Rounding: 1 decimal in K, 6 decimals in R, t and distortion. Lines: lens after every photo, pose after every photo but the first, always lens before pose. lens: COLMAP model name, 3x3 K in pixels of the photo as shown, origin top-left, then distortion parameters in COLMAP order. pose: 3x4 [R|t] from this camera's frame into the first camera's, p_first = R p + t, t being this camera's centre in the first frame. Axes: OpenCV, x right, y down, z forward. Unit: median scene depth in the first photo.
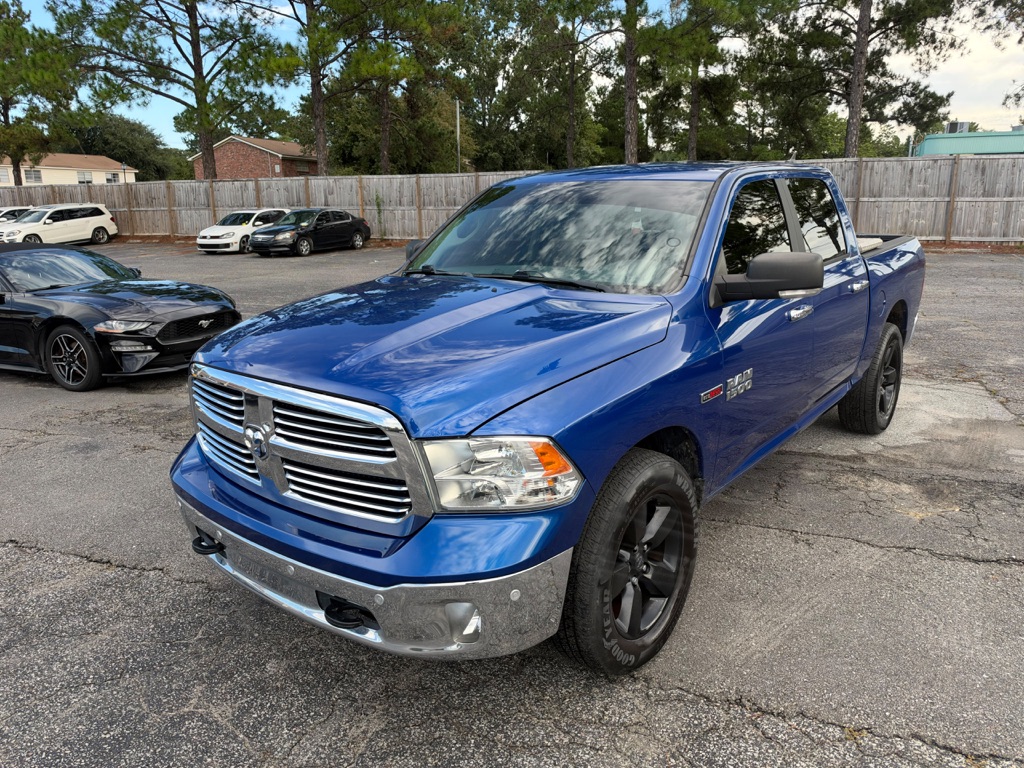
lens RADIAL K [[738.2, 0, 527.3], [0, 738.2, 388.4], [0, 0, 1]] dist [-0.004353, -0.014459]
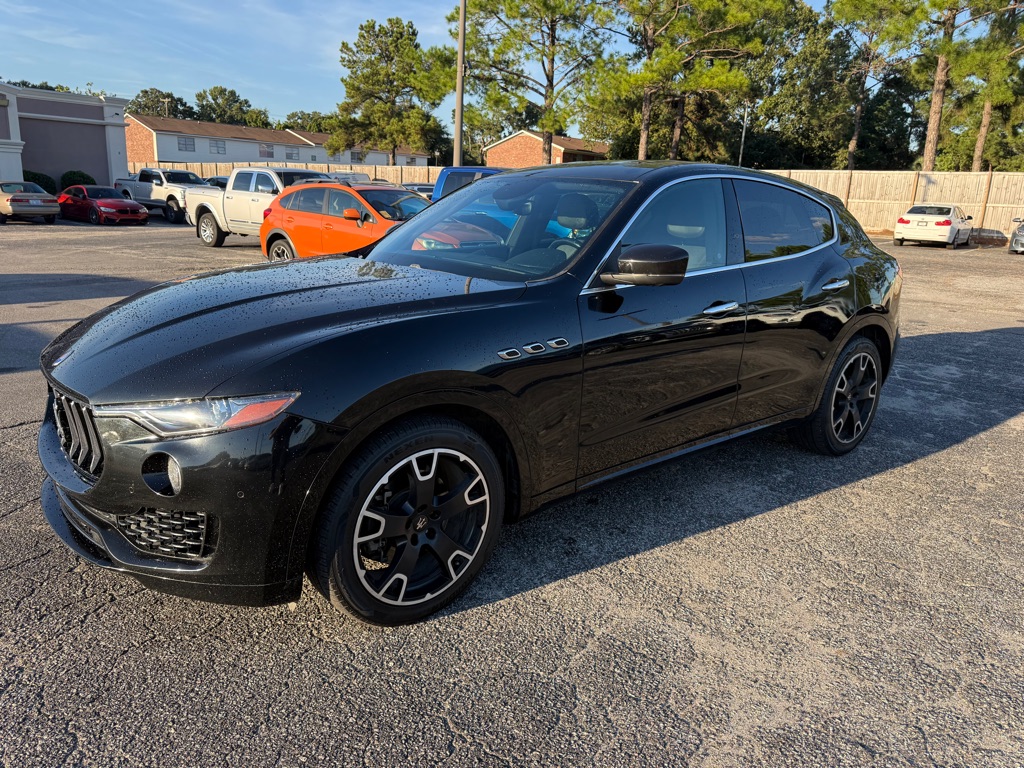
lens RADIAL K [[738.2, 0, 509.1], [0, 738.2, 387.0], [0, 0, 1]] dist [-0.004353, -0.014459]
pose [[0.954407, 0.120426, -0.273140, -0.097852], [-0.118940, 0.992656, 0.022057, 0.063123], [0.273791, 0.011436, 0.961721, -0.205965]]
